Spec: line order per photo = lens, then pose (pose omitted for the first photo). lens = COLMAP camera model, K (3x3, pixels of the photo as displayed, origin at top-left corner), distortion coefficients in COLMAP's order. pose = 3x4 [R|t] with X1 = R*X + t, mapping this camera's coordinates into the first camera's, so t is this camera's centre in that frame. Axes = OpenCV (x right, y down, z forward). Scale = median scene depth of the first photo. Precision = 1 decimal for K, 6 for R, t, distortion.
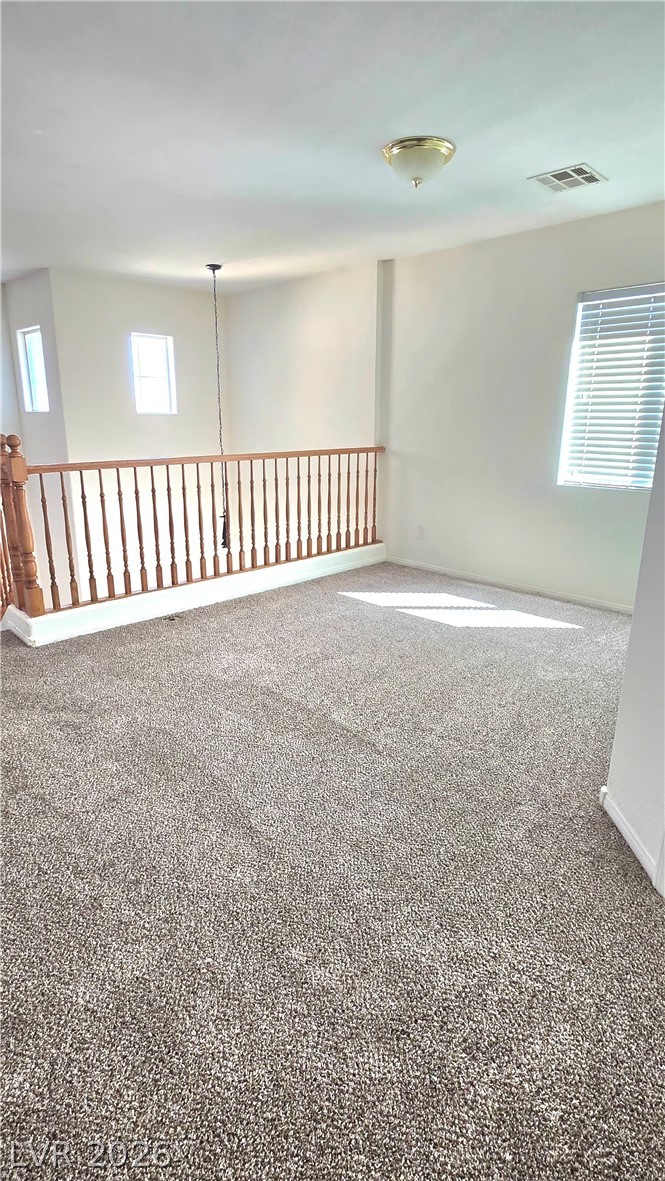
lens RADIAL K [[615.8, 0, 332.5], [0, 615.8, 590.5], [0, 0, 1]] dist [0.001215, 0.000554]
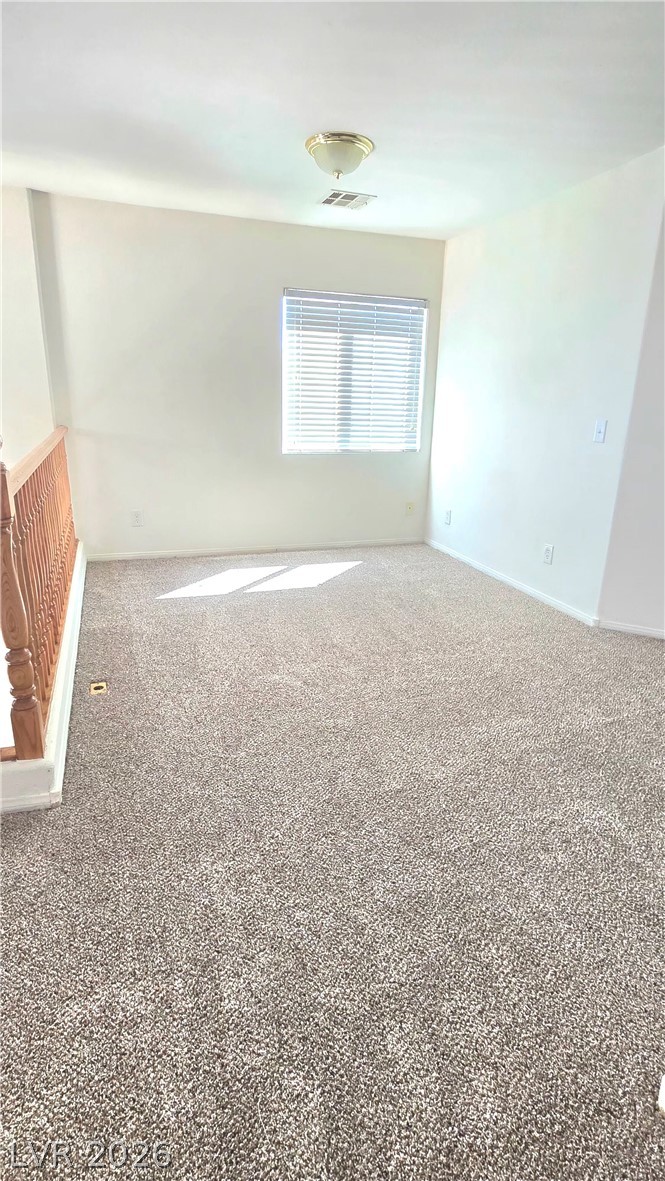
lens RADIAL K [[615.8, 0, 332.5], [0, 615.8, 590.5], [0, 0, 1]] dist [0.001215, 0.000554]
pose [[0.432594, -0.266197, 0.861395, -0.677793], [0.222498, 0.957389, 0.184123, -0.120220], [-0.873703, 0.112008, 0.473389, 0.406570]]
